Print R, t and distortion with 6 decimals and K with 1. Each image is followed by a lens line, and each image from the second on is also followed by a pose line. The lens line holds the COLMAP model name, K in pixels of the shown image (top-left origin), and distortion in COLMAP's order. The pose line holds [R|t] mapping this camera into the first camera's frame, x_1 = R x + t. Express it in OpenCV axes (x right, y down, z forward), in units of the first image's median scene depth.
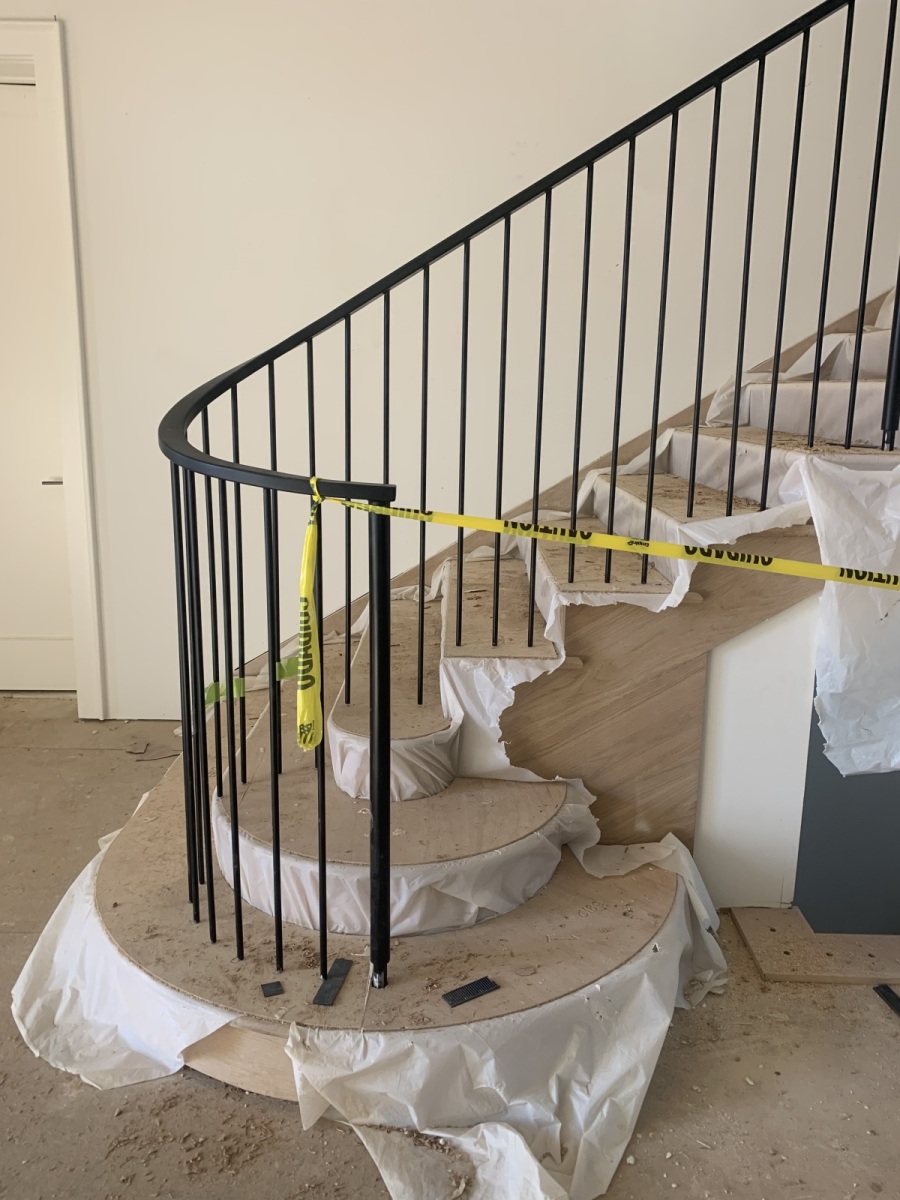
lens RADIAL K [[912.6, 0, 450.0], [0, 912.6, 600.0], [0, 0, 1]] dist [0.018206, -0.009114]
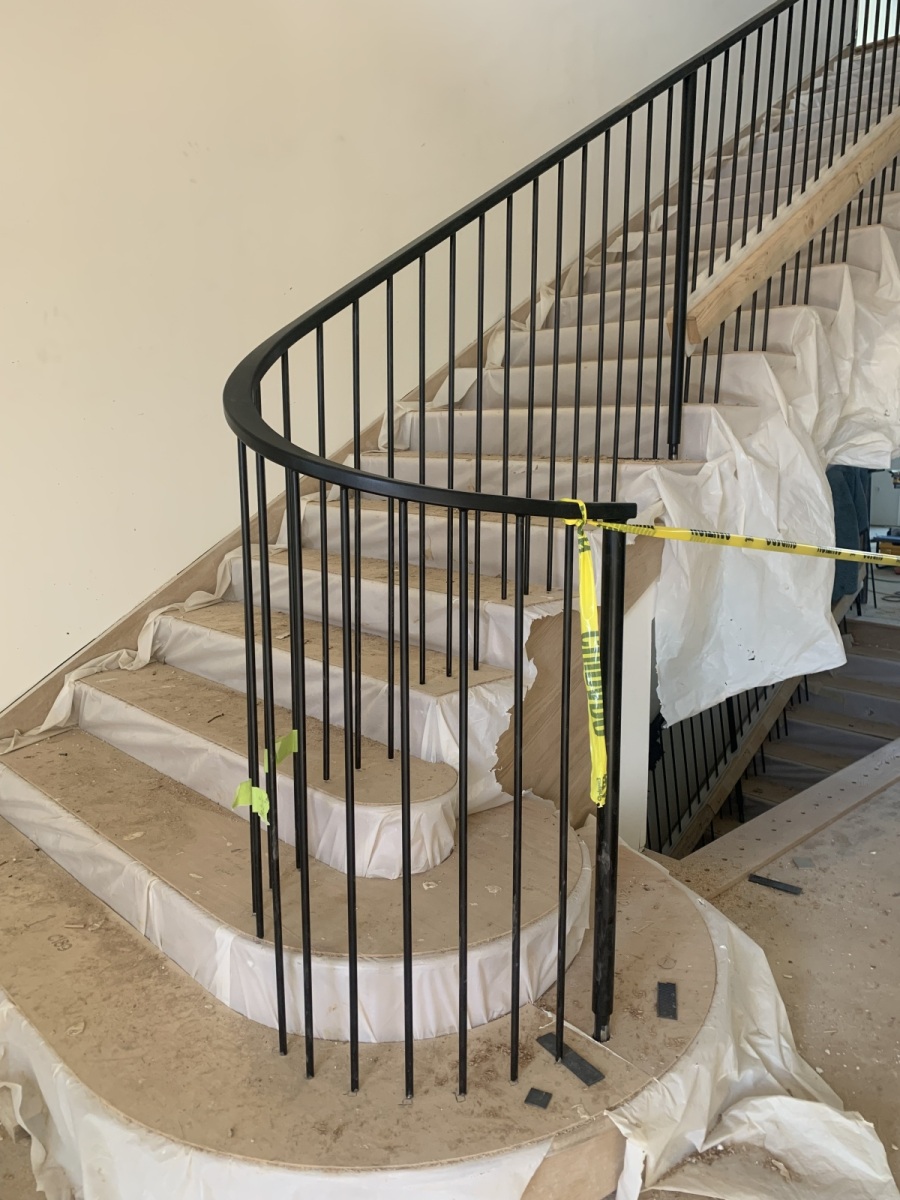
lens RADIAL K [[912.6, 0, 450.0], [0, 912.6, 600.0], [0, 0, 1]] dist [0.018206, -0.009114]
pose [[0.715644, -0.135234, 0.685249, -0.741638], [0.161516, 0.986527, 0.026011, -0.066774], [-0.679534, 0.092064, 0.727844, 0.371427]]
